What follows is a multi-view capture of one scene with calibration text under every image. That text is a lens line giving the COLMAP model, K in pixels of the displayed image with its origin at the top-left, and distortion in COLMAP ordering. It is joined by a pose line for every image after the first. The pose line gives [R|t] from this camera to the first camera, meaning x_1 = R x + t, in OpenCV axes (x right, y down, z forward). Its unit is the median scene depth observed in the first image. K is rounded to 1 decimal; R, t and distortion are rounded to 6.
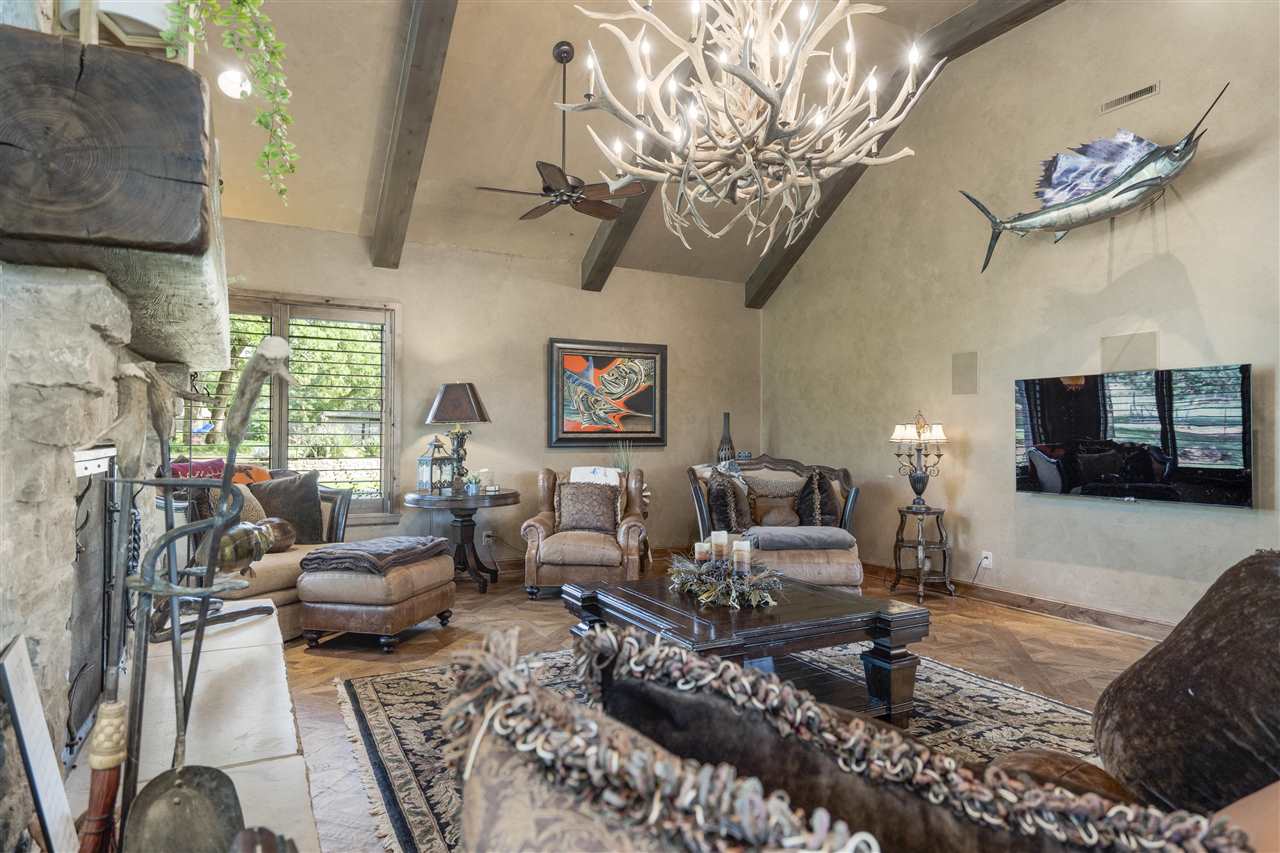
lens RADIAL K [[736.1, 0, 640.0], [0, 736.1, 426.5], [0, 0, 1]] dist [0.000844, 0.000218]
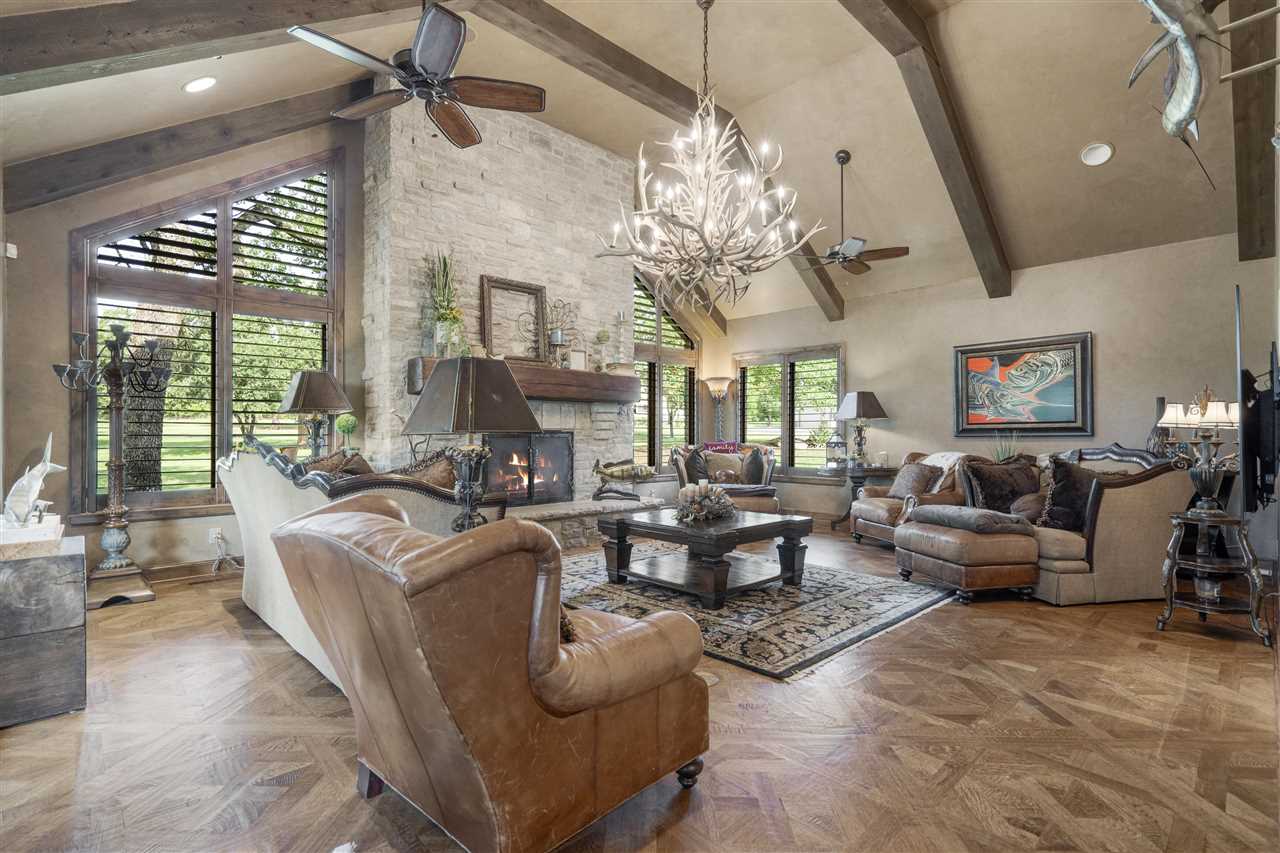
lens RADIAL K [[596.2, 0, 640.0], [0, 596.2, 426.5], [0, 0, 1]] dist [-0.000177, -0.000081]
pose [[0.276432, -0.013122, -0.960944, 0.678472], [0.013637, 0.999860, -0.009730, 0.014762], [0.960937, -0.010414, 0.276573, 0.226031]]
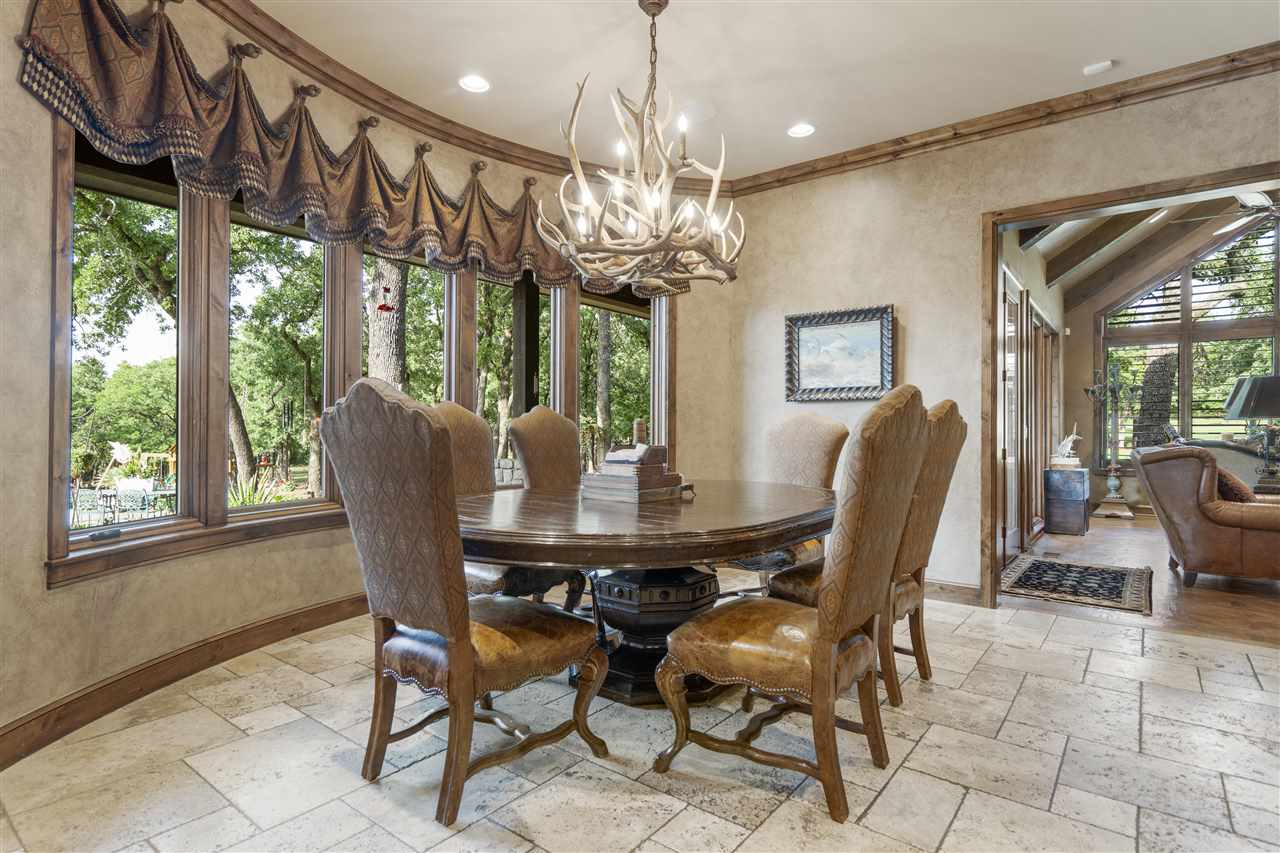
lens RADIAL K [[653.9, 0, 640.0], [0, 653.9, 426.5], [0, 0, 1]] dist [0.002094, 0.000241]
pose [[-0.908157, -0.012632, -0.418439, 1.208174], [-0.004360, 0.999776, -0.020718, 0.040411], [0.418607, -0.016991, -0.908009, 0.587018]]
